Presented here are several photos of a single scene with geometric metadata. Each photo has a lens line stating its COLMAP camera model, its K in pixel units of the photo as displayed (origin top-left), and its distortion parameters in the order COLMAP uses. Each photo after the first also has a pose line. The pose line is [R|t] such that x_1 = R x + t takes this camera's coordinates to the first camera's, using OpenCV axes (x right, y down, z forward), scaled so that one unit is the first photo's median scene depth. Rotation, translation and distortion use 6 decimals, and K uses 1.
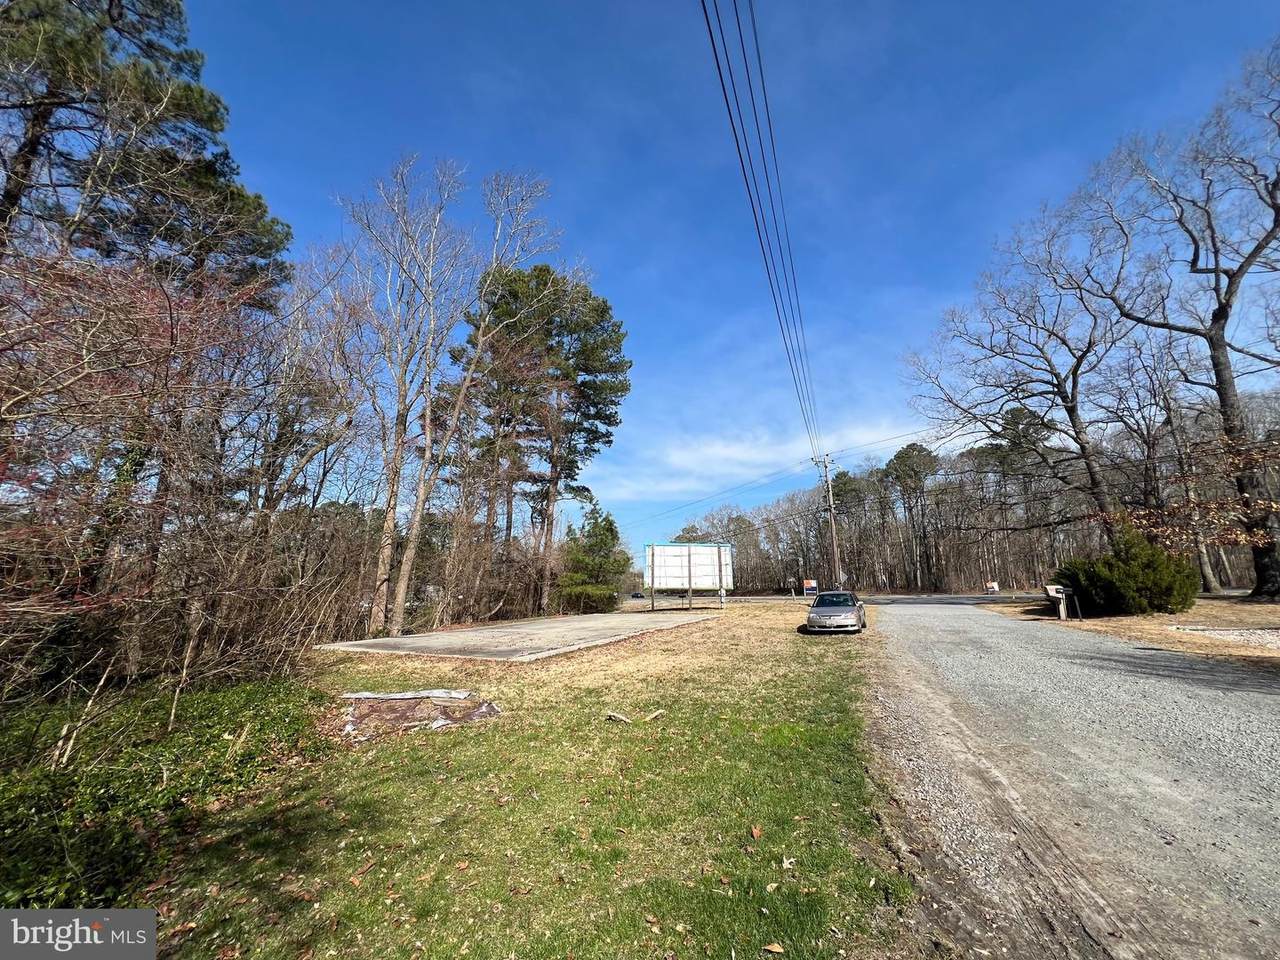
lens RADIAL K [[516.9, 0, 640.0], [0, 516.9, 480.0], [0, 0, 1]] dist [0.003613, 0.000204]
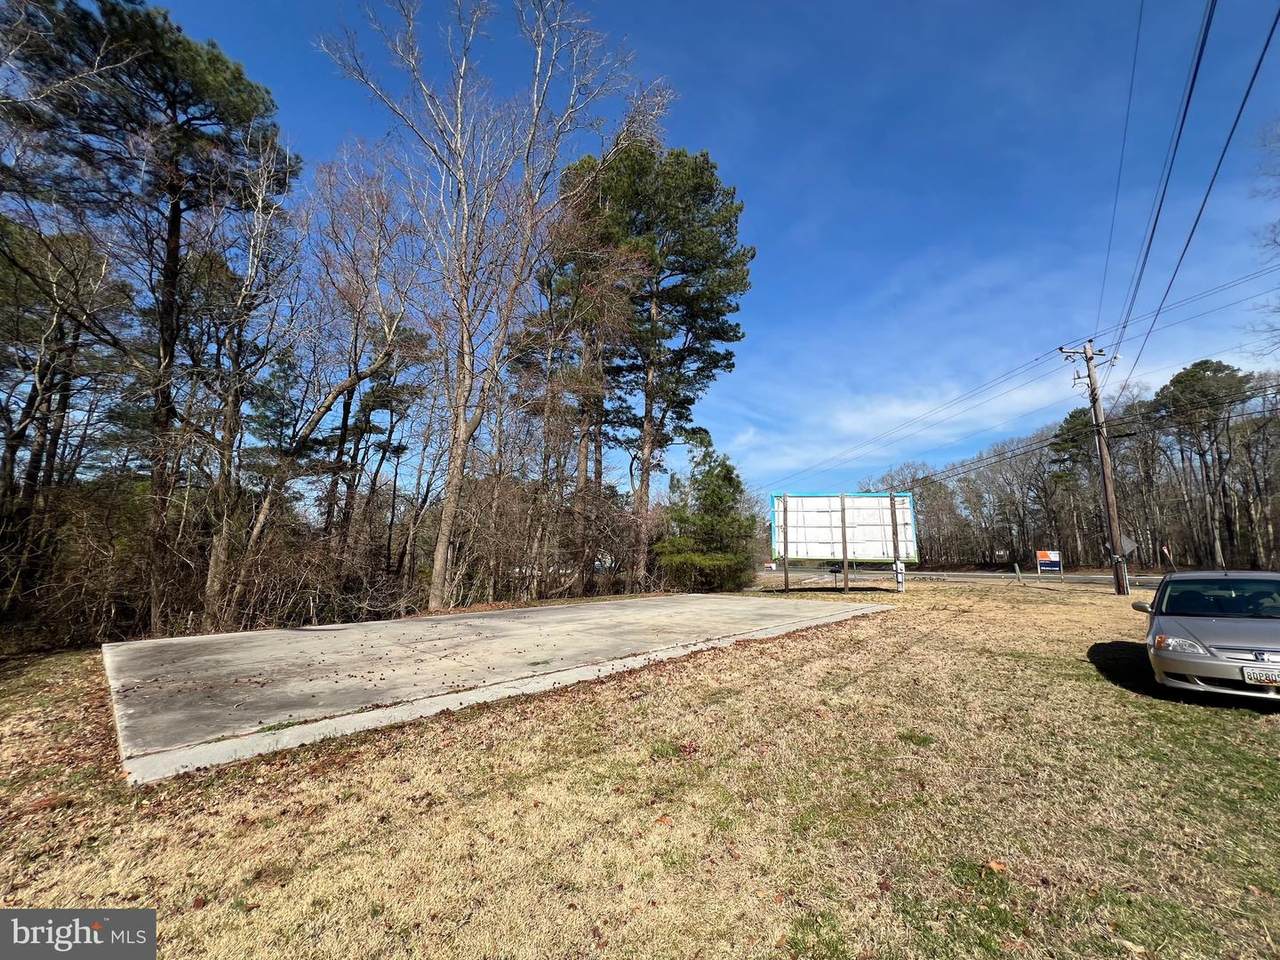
lens RADIAL K [[516.9, 0, 640.0], [0, 516.9, 480.0], [0, 0, 1]] dist [0.003613, 0.000204]
pose [[0.950690, -0.030578, -0.308633, 0.047242], [0.047446, 0.997753, 0.047298, 0.055295], [0.306494, -0.059610, 0.950004, 0.255168]]
